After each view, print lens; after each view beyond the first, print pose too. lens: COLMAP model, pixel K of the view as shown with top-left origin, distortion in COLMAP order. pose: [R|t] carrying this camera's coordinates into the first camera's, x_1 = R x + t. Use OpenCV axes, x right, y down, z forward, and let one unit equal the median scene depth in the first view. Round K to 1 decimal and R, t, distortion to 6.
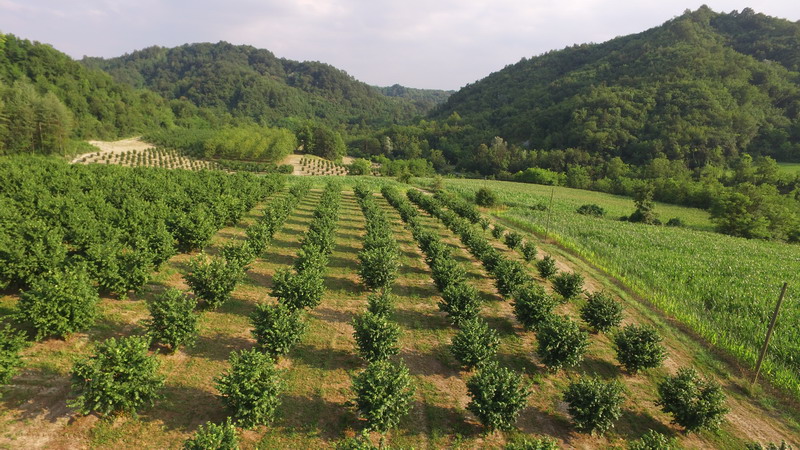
lens RADIAL K [[465.8, 0, 390.8], [0, 465.8, 226.6], [0, 0, 1]] dist [-0.124405, 0.088777]
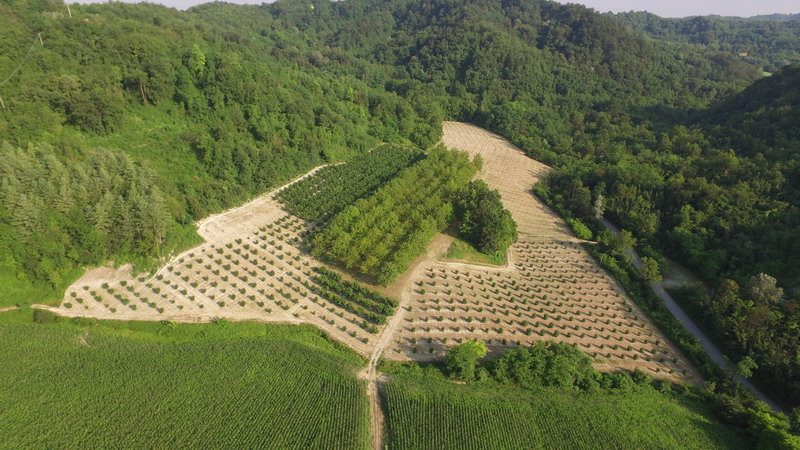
lens RADIAL K [[465.8, 0, 390.8], [0, 465.8, 226.6], [0, 0, 1]] dist [-0.124405, 0.088777]
pose [[0.844541, 0.222921, -0.486884, 0.109835], [-0.132255, 0.967895, 0.213746, -0.377229], [0.518902, -0.116124, 0.846910, 0.335418]]
